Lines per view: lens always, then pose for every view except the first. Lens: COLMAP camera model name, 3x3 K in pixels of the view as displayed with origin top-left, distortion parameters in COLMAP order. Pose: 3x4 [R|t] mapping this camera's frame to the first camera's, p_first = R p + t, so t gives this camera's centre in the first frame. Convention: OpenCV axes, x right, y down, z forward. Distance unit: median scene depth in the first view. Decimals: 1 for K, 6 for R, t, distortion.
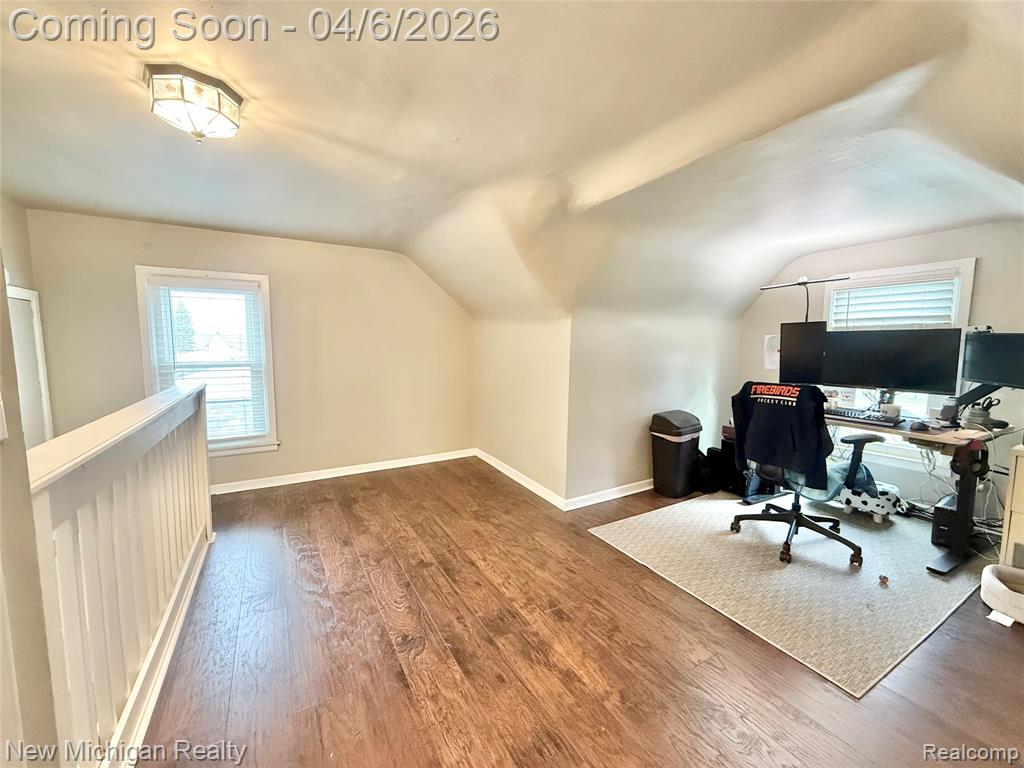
lens RADIAL K [[406.6, 0, 510.3], [0, 406.6, 382.3], [0, 0, 1]] dist [-0.000151, -0.000035]
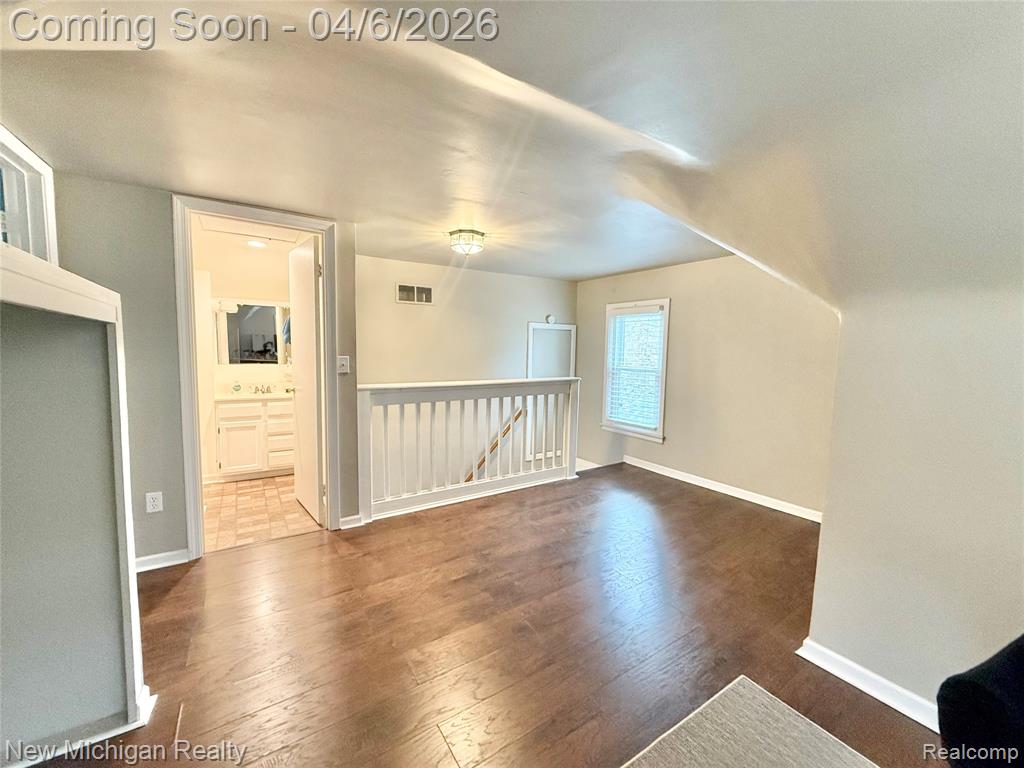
lens RADIAL K [[406.6, 0, 510.3], [0, 406.6, 382.3], [0, 0, 1]] dist [-0.000151, -0.000035]
pose [[0.051341, 0.081429, -0.995356, 0.639130], [-0.110529, 0.991011, 0.075372, -0.057692], [0.992546, 0.106146, 0.059879, 0.515569]]
